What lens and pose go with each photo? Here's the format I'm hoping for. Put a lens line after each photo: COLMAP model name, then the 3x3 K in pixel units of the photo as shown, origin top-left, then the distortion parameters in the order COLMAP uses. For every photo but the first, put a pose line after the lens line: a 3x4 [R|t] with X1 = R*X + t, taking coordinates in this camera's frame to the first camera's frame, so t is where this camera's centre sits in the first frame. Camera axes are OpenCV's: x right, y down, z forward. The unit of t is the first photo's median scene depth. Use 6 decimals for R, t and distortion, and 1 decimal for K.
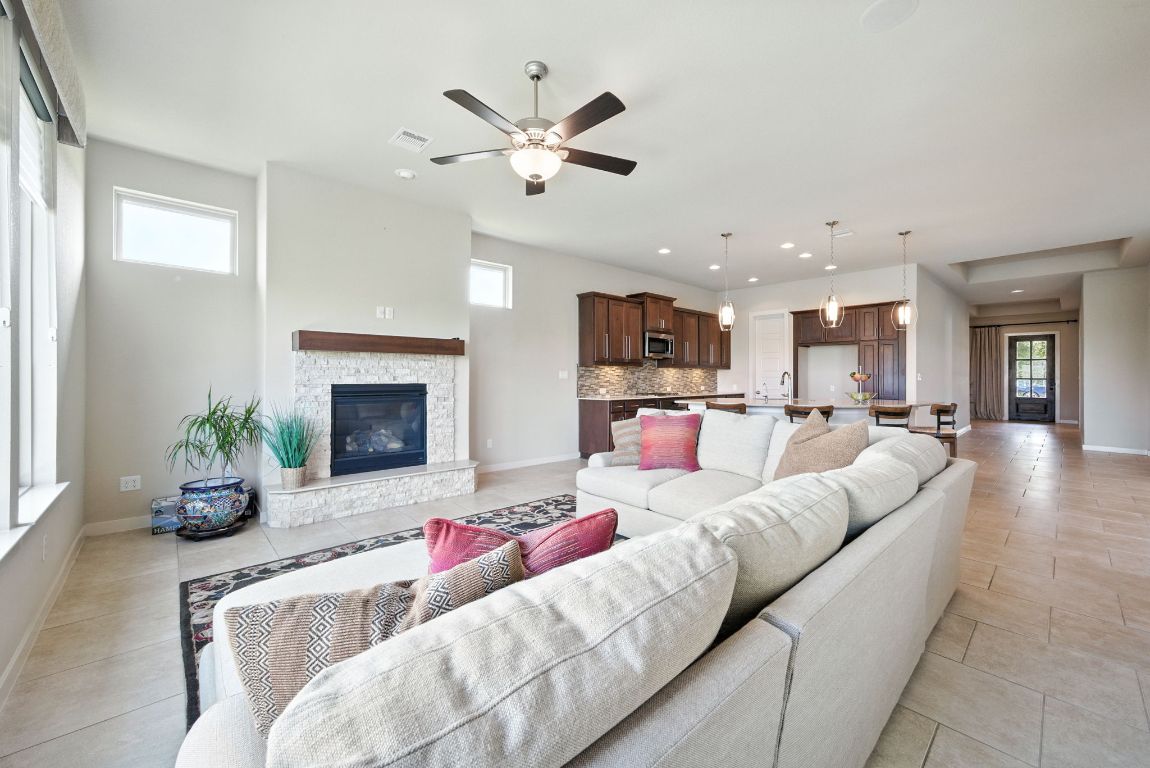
lens RADIAL K [[445.4, 0, 578.3], [0, 445.4, 378.1], [0, 0, 1]] dist [0.001111, 0.000152]
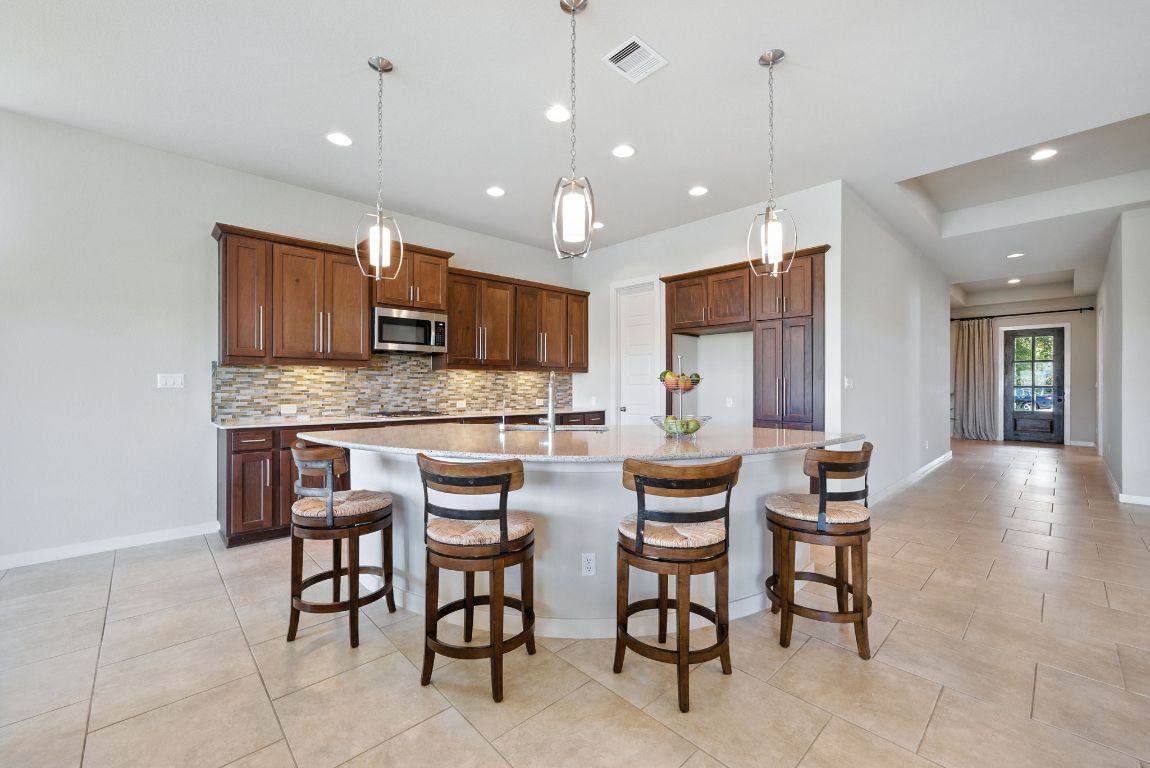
lens RADIAL K [[465.0, 0, 568.8], [0, 465.0, 391.8], [0, 0, 1]] dist [-0.068240, 0.025240]
pose [[0.999947, -0.002724, -0.009946, 0.349667], [0.002815, 0.999955, 0.009104, 0.001807], [0.009921, -0.009132, 0.999909, 0.353691]]
